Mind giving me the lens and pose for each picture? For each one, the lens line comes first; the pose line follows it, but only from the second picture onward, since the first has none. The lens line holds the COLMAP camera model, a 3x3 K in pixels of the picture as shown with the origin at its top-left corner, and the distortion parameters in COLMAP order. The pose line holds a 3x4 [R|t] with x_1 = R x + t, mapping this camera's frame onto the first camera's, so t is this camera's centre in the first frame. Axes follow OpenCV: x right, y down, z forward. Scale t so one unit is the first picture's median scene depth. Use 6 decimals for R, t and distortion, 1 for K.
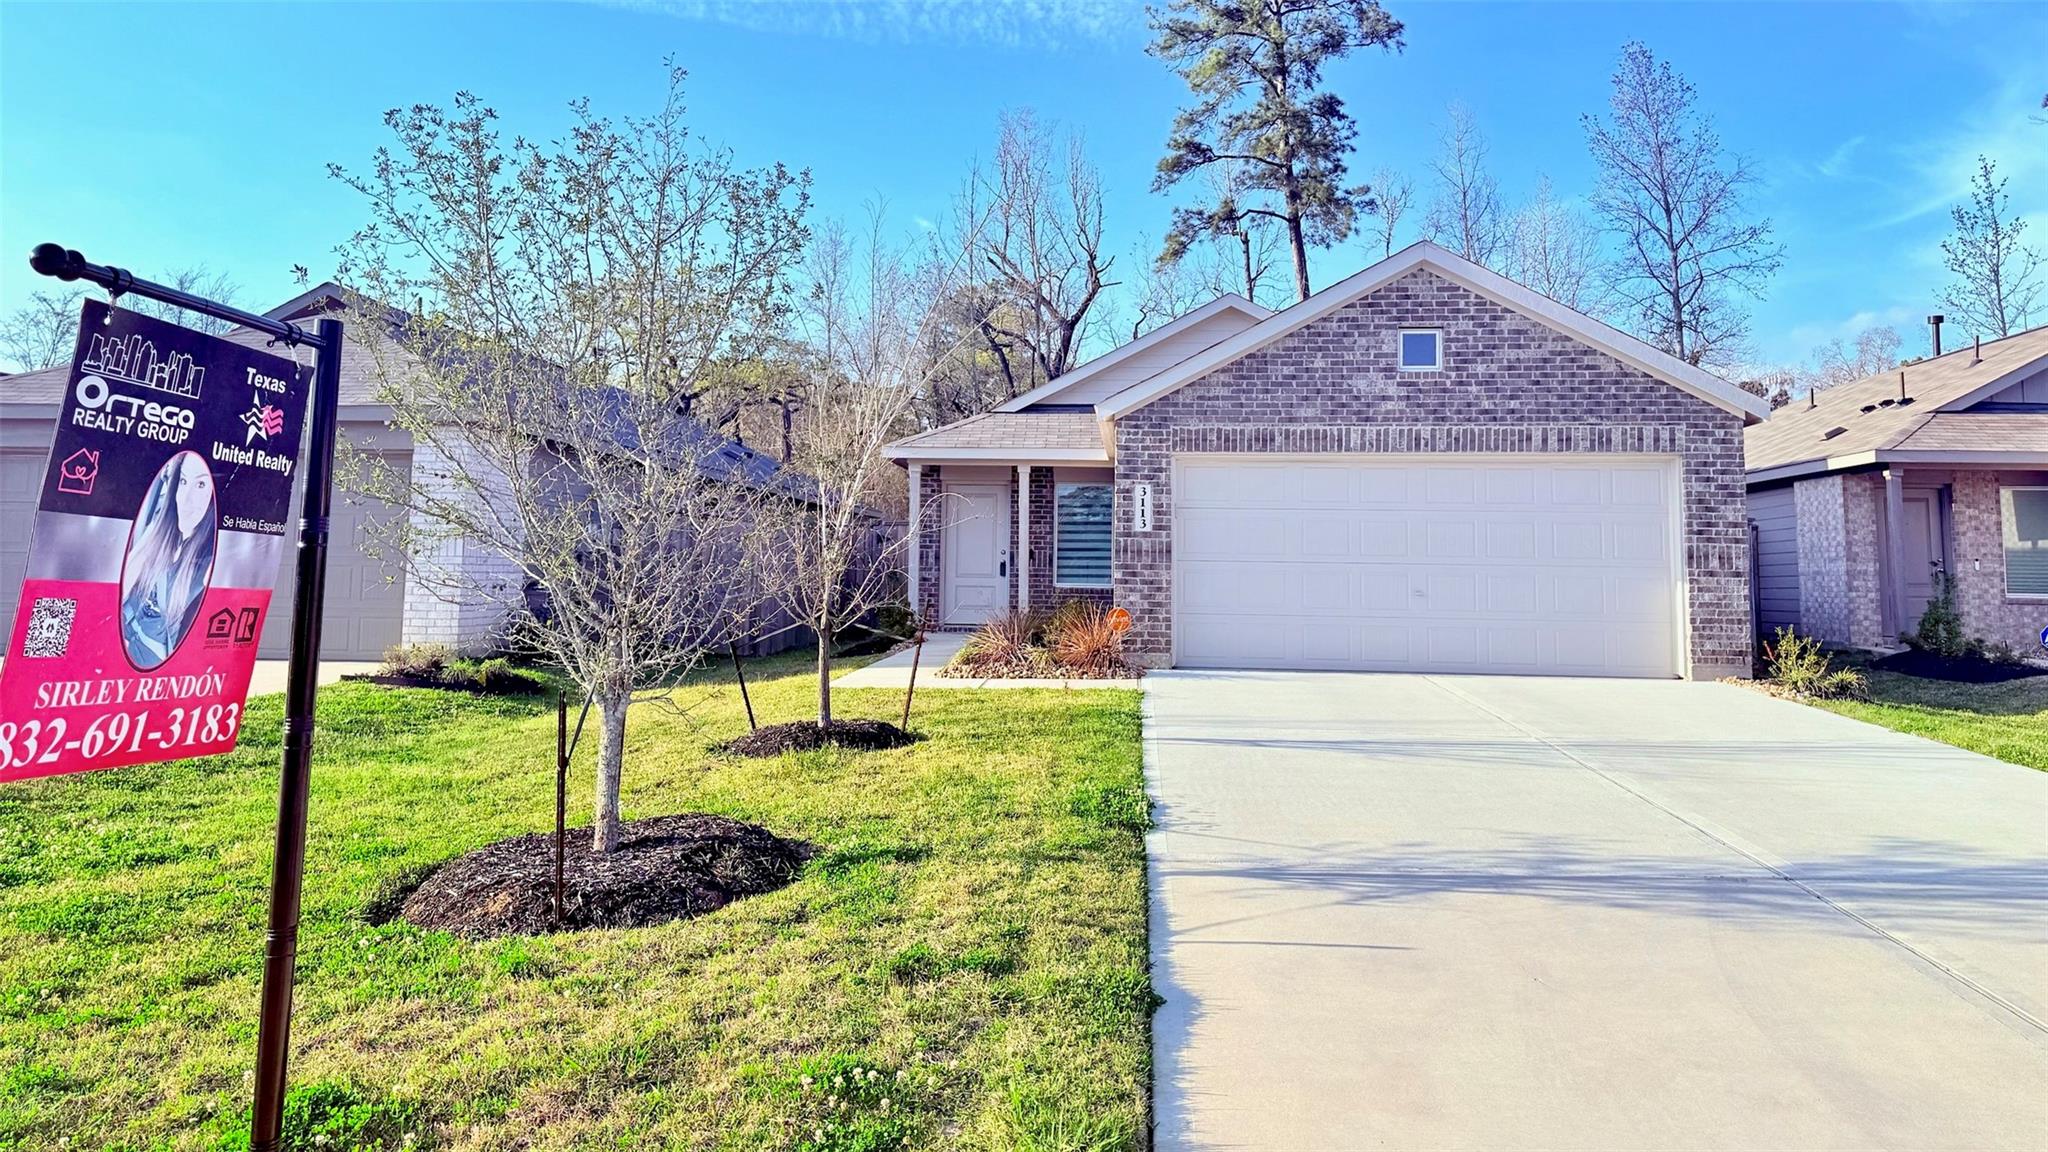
lens RADIAL K [[1461.5, 0, 973.4], [0, 1461.5, 482.3], [0, 0, 1]] dist [0.072620, -0.131160]
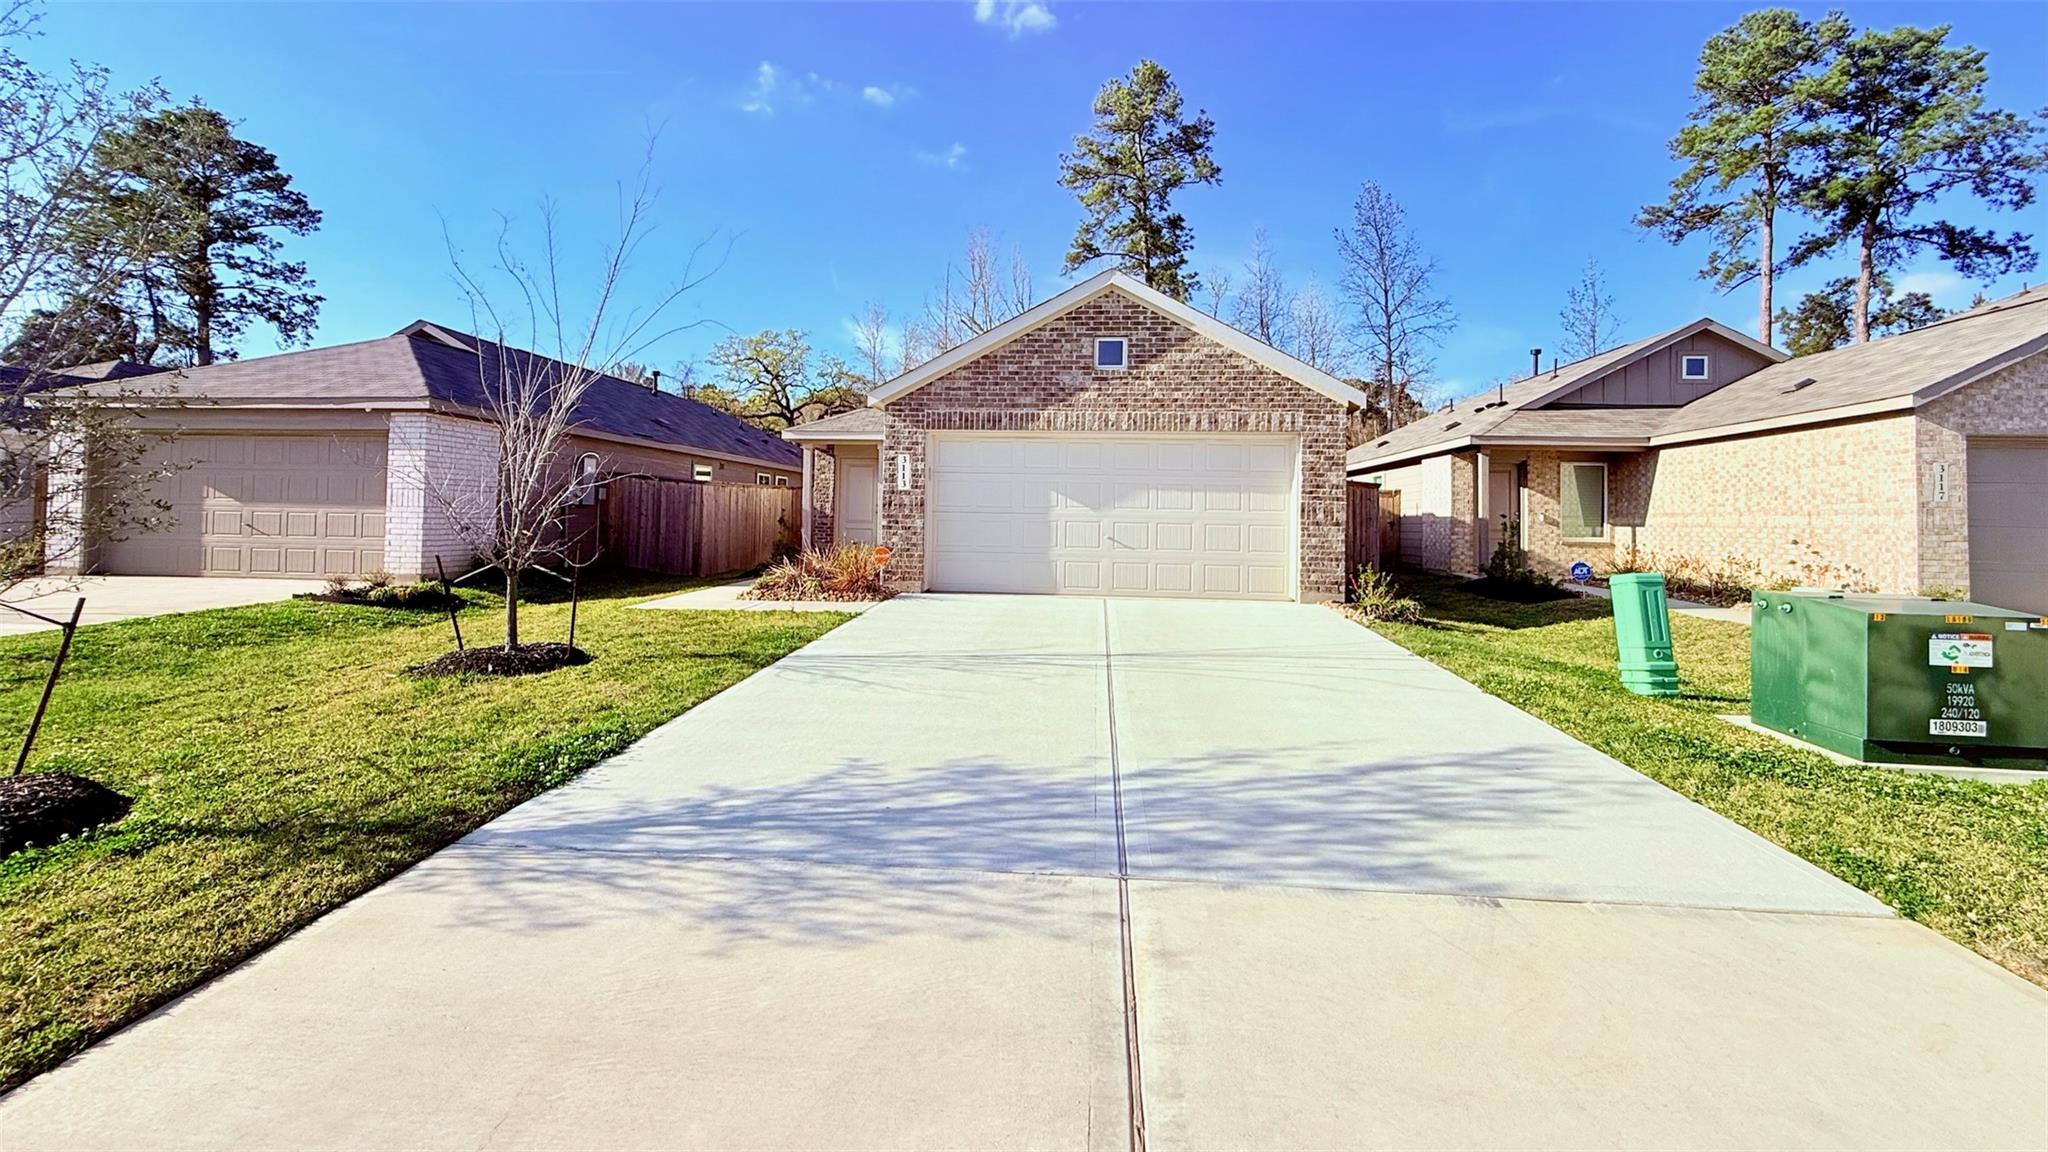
lens RADIAL K [[872.7, 0, 1012.1], [0, 872.7, 509.8], [0, 0, 1]] dist [0.002912, 0.000187]
pose [[0.999895, 0.005185, 0.013564, 0.204024], [-0.005883, 0.998633, 0.051942, 0.010159], [-0.013276, -0.052016, 0.998558, 0.209928]]
